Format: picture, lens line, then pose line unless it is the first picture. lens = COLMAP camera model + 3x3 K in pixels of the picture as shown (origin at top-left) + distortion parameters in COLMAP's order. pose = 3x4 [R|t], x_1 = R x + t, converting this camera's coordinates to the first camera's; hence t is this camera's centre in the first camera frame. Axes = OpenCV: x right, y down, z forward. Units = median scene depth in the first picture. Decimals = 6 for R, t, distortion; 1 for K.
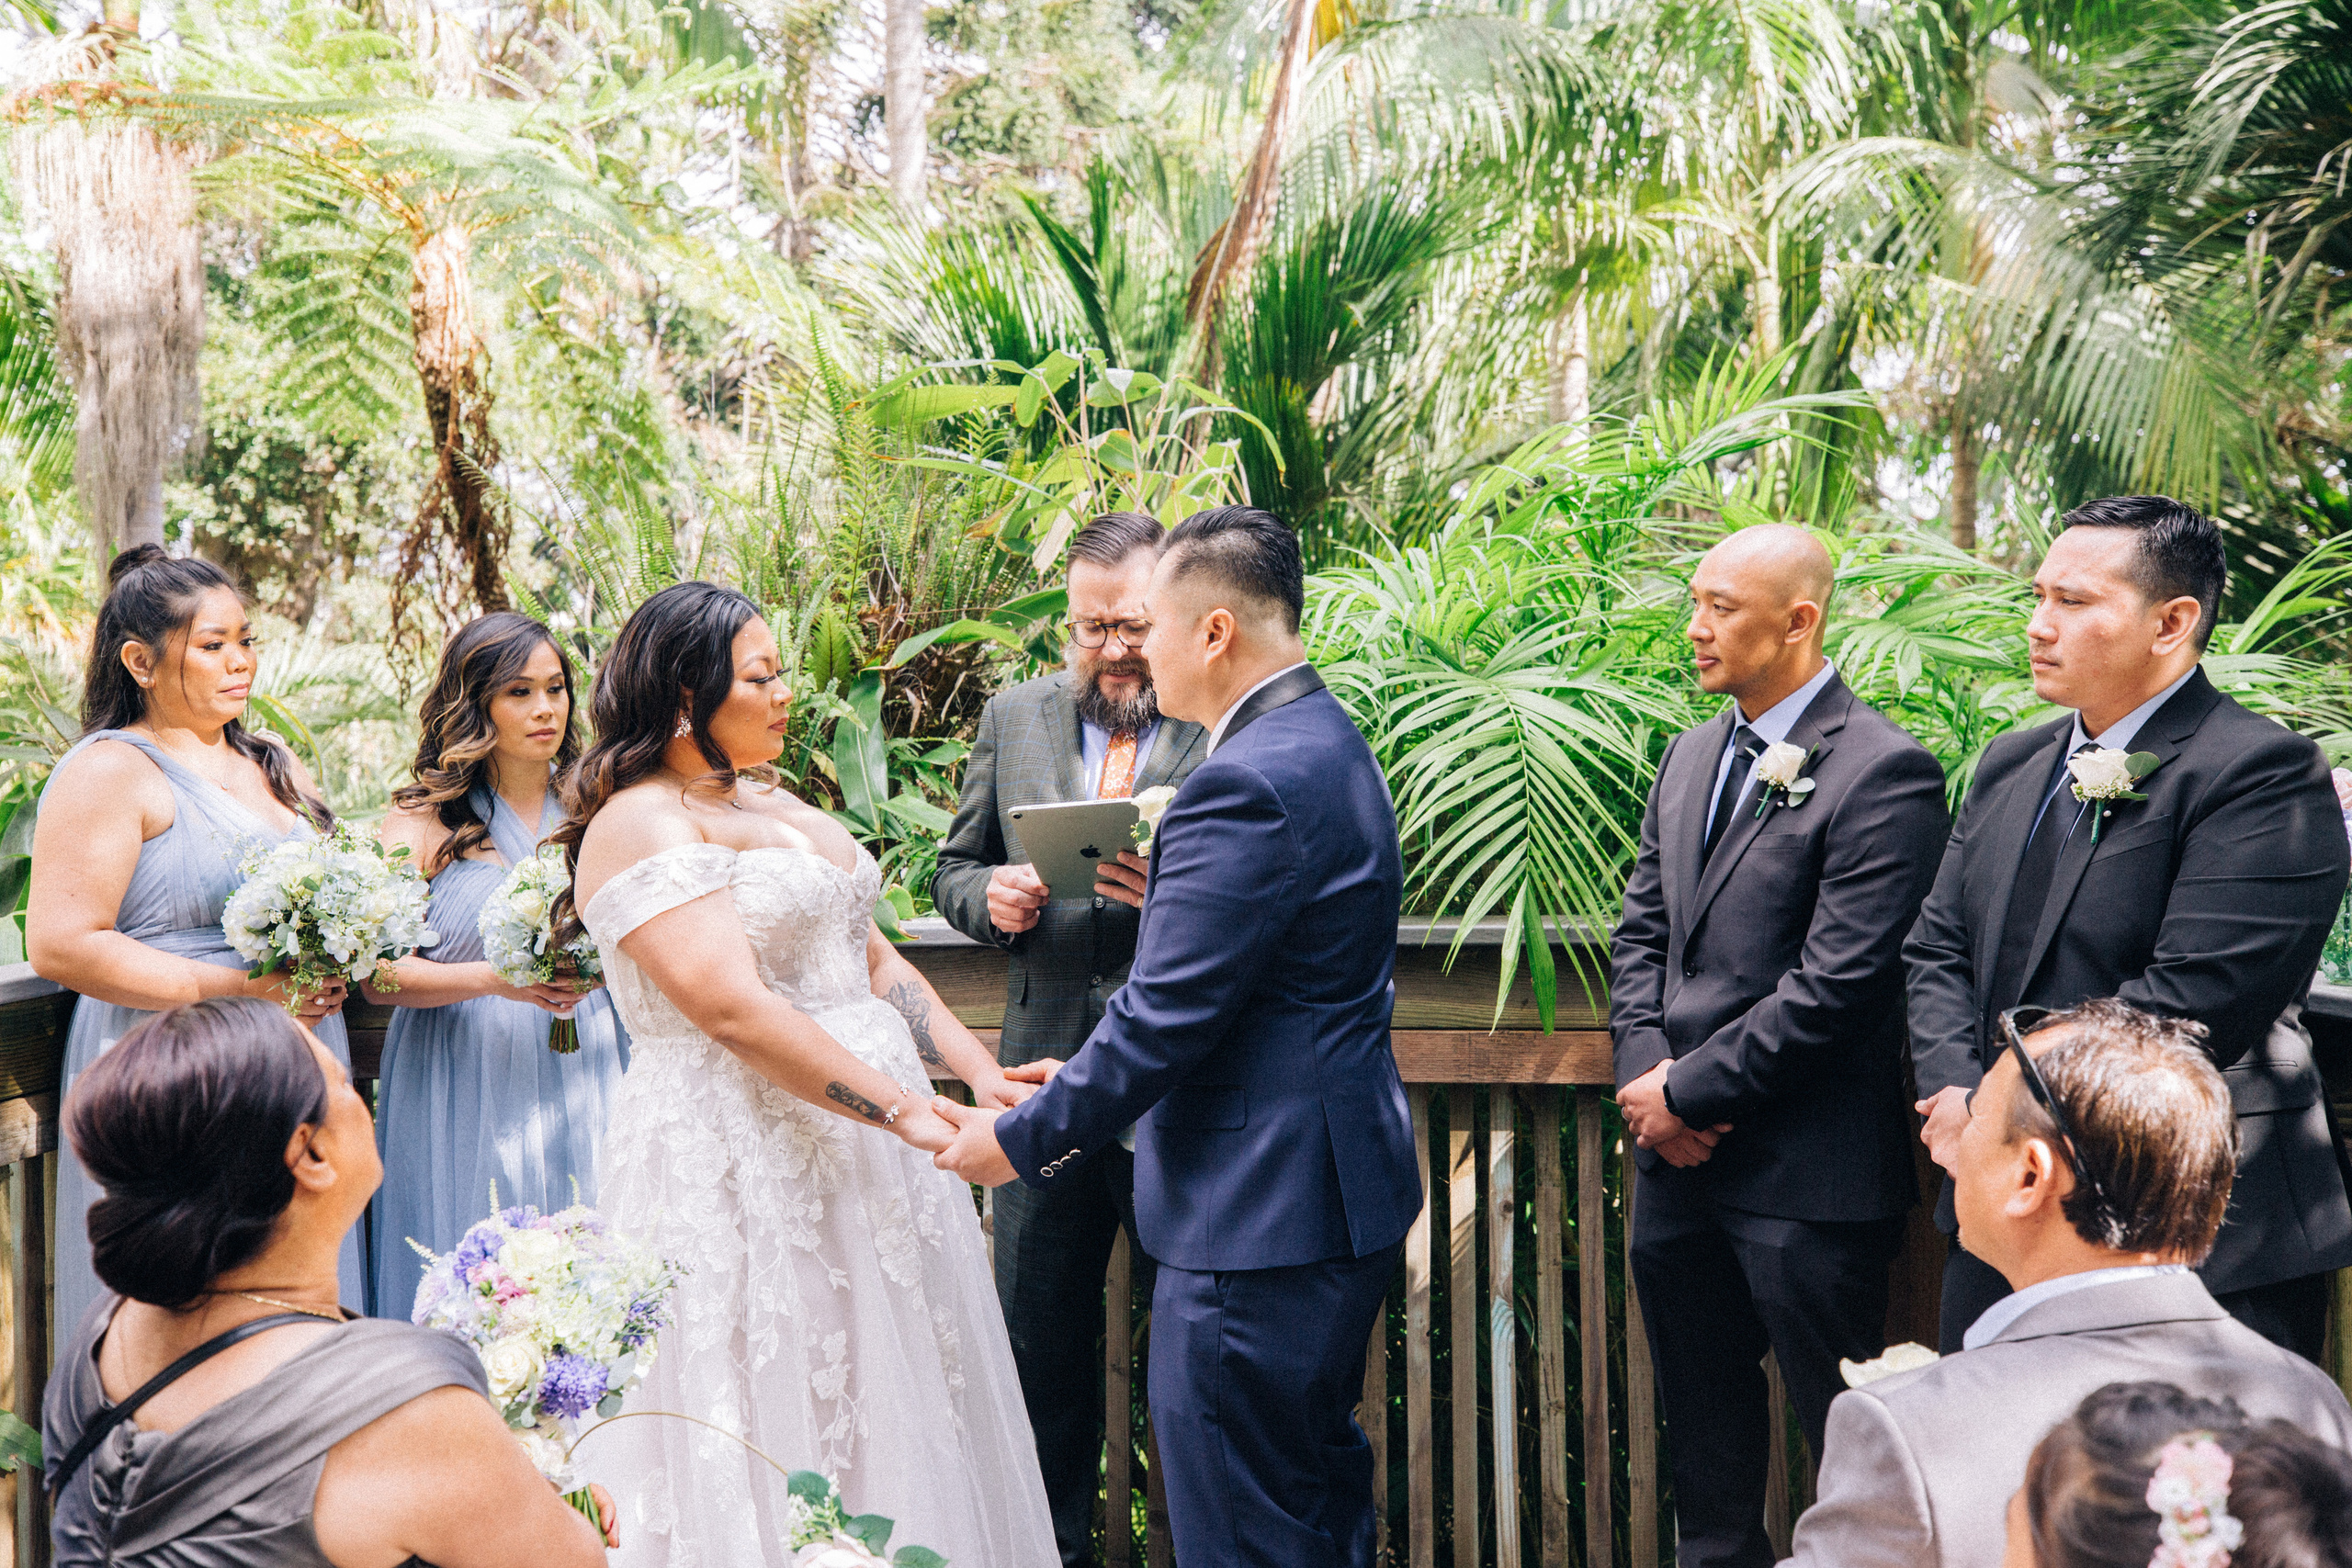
lens RADIAL K [[2154.2, 0, 1174.4], [0, 2154.2, 794.3], [0, 0, 1]] dist [0.013364, 0.000000]
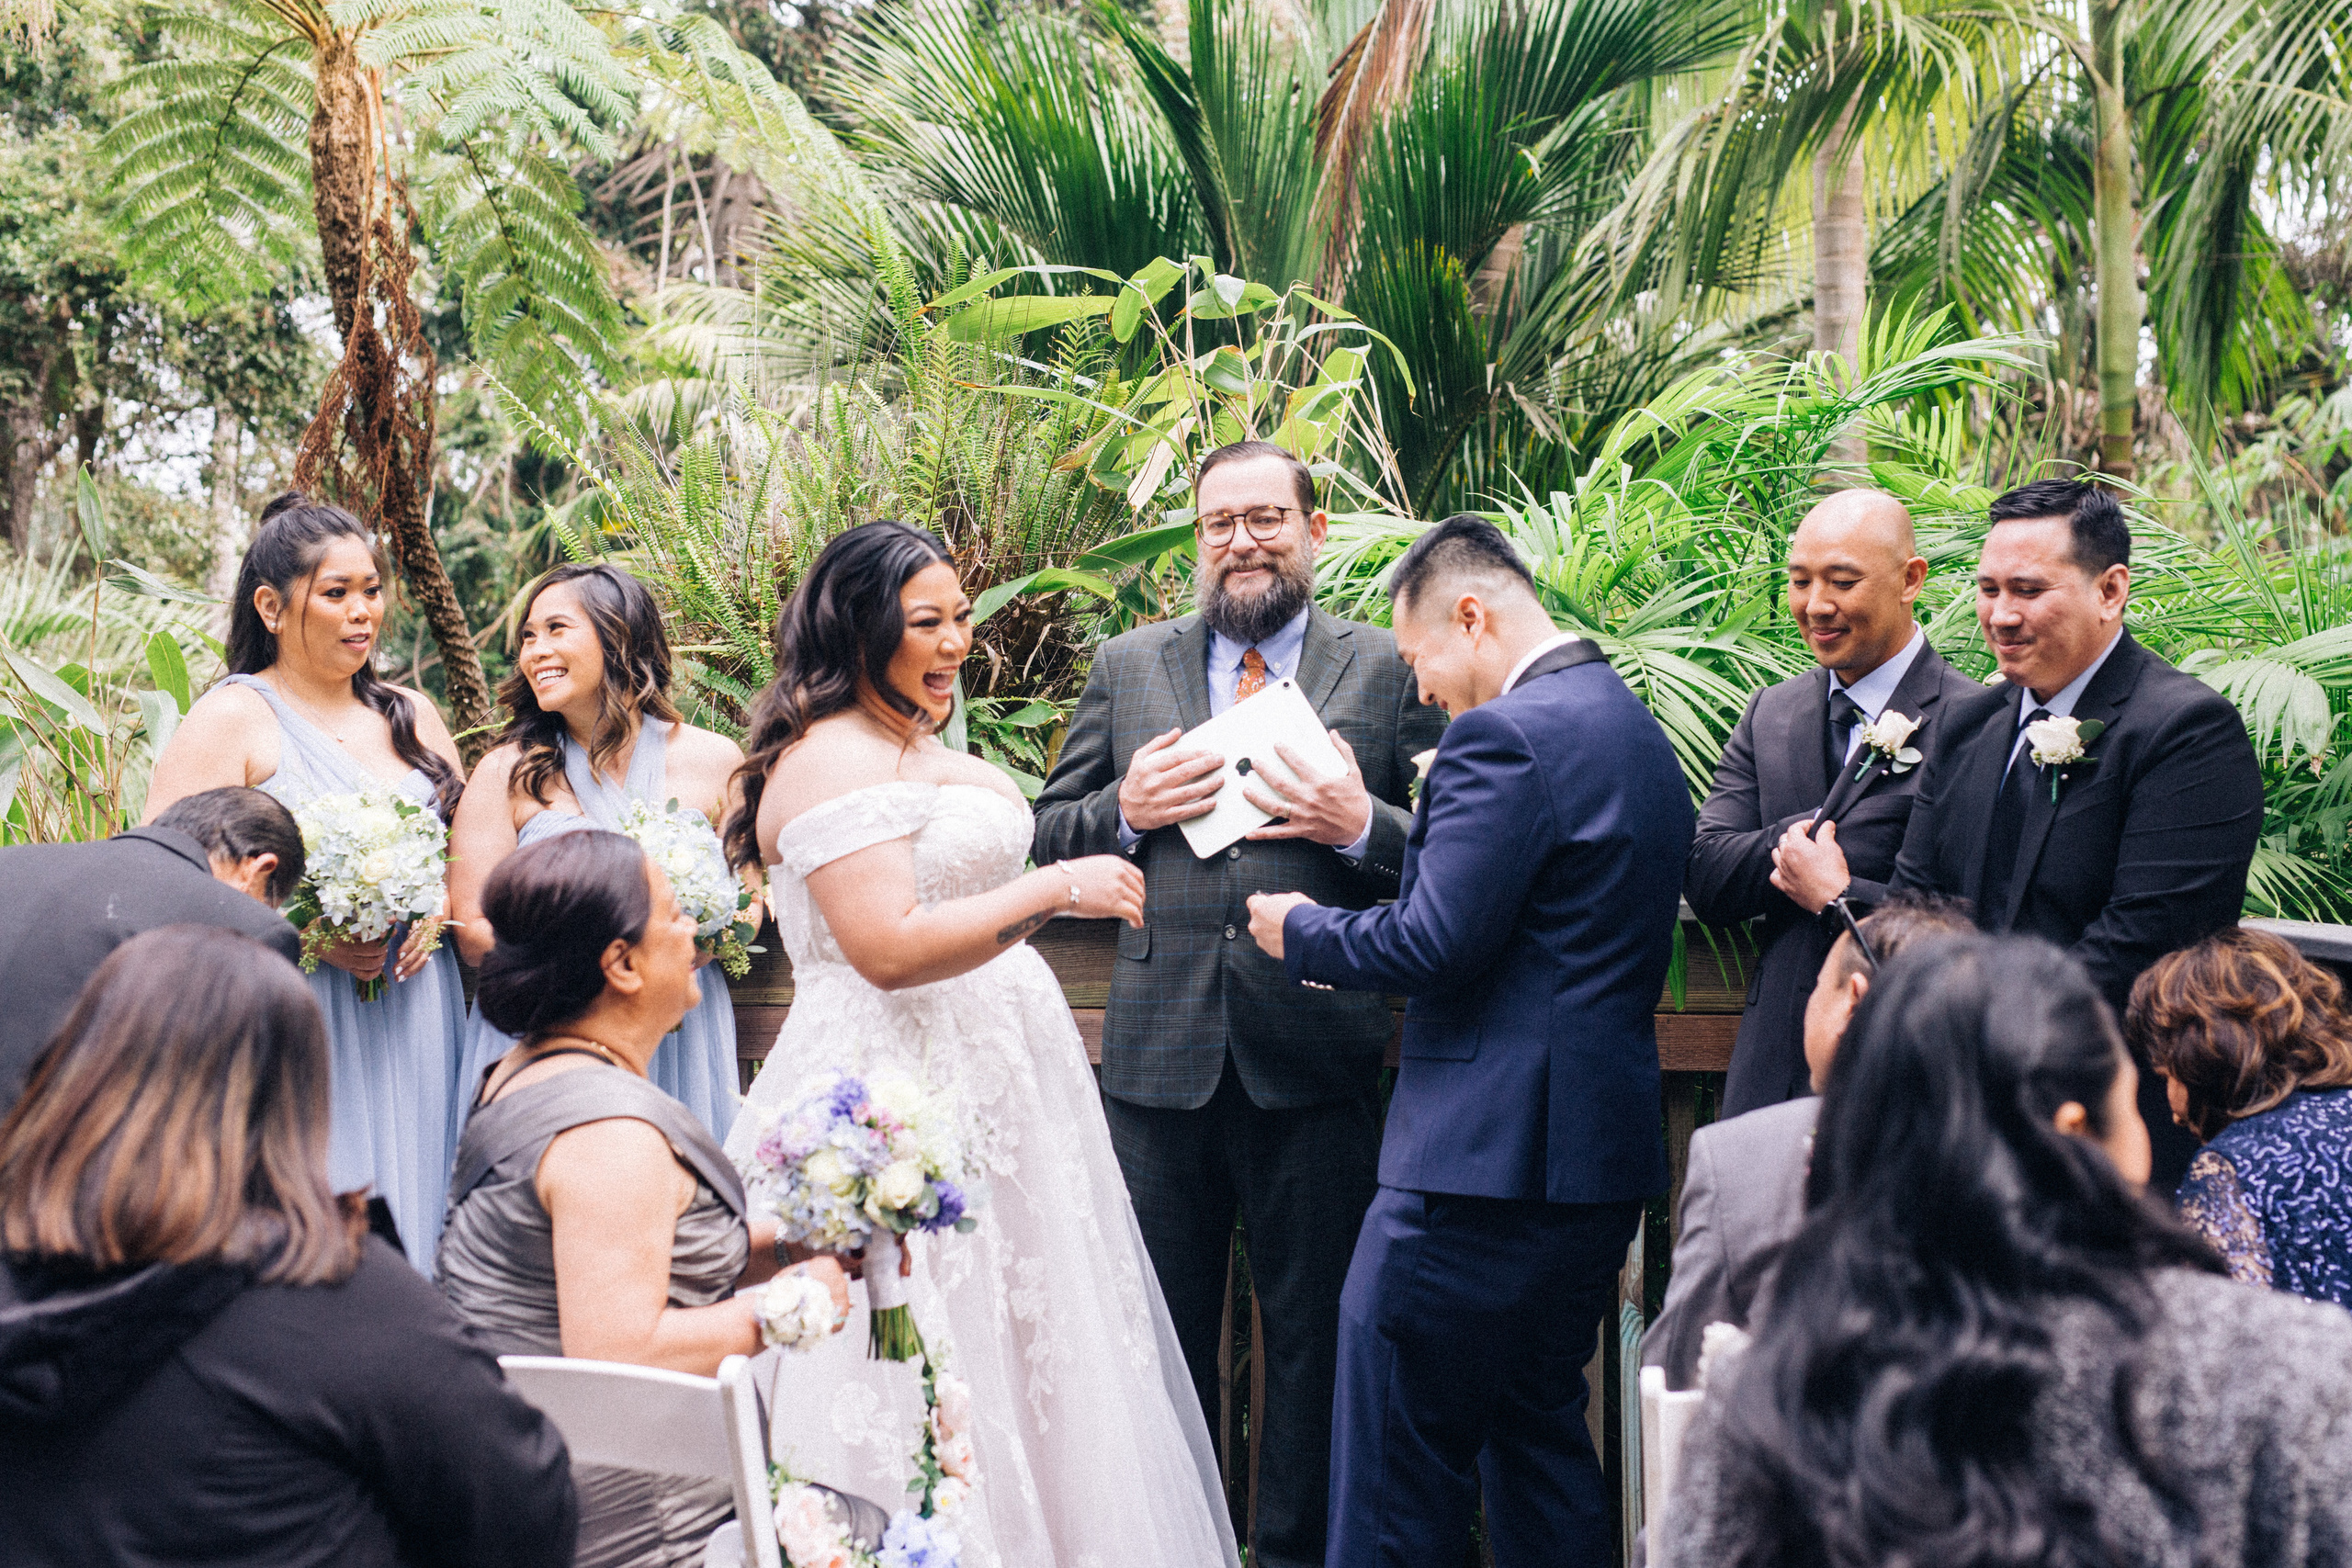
lens RADIAL K [[3380.7, 0, 1246.1], [0, 3380.7, 809.3], [0, 0, 1]] dist [0.029994, 0.000000]
pose [[0.999831, 0.010735, -0.014919, 0.004299], [-0.010754, 0.999941, -0.001191, 0.019226], [0.014906, 0.001351, 0.999888, -0.371523]]
